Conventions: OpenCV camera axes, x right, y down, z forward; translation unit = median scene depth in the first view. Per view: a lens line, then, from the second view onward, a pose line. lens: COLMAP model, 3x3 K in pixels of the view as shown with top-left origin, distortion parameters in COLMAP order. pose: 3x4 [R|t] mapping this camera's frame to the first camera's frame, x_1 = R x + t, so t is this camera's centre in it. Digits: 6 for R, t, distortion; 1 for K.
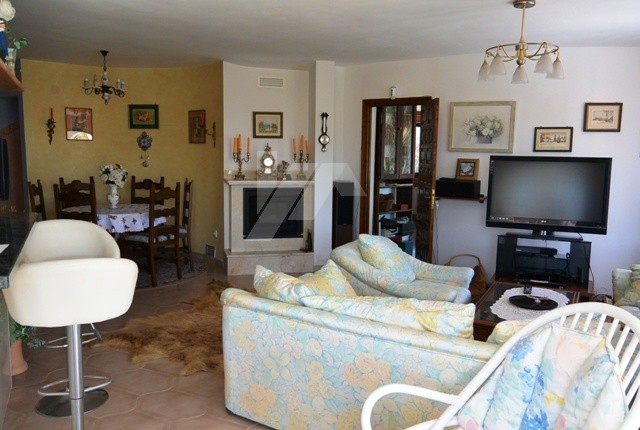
lens RADIAL K [[534.7, 0, 321.8], [0, 534.7, 216.1], [0, 0, 1]] dist [-0.015349, 0.026740]
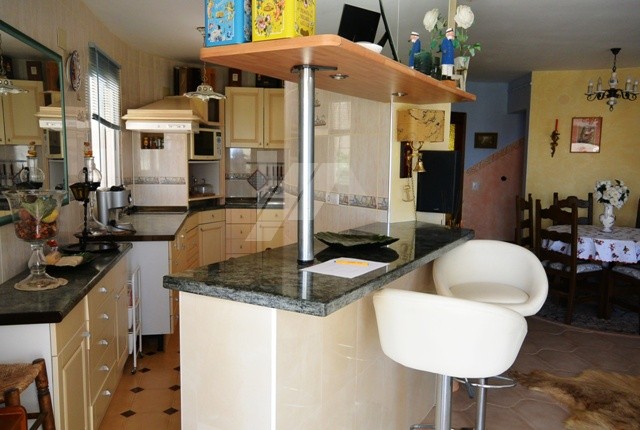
lens RADIAL K [[534.7, 0, 316.2], [0, 534.7, 215.9], [0, 0, 1]] dist [-0.015349, 0.026740]
pose [[0.581060, 0.083296, -0.809587, 0.030726], [-0.104232, 0.994173, 0.027478, -0.014822], [0.807158, 0.068418, 0.586357, 0.123839]]
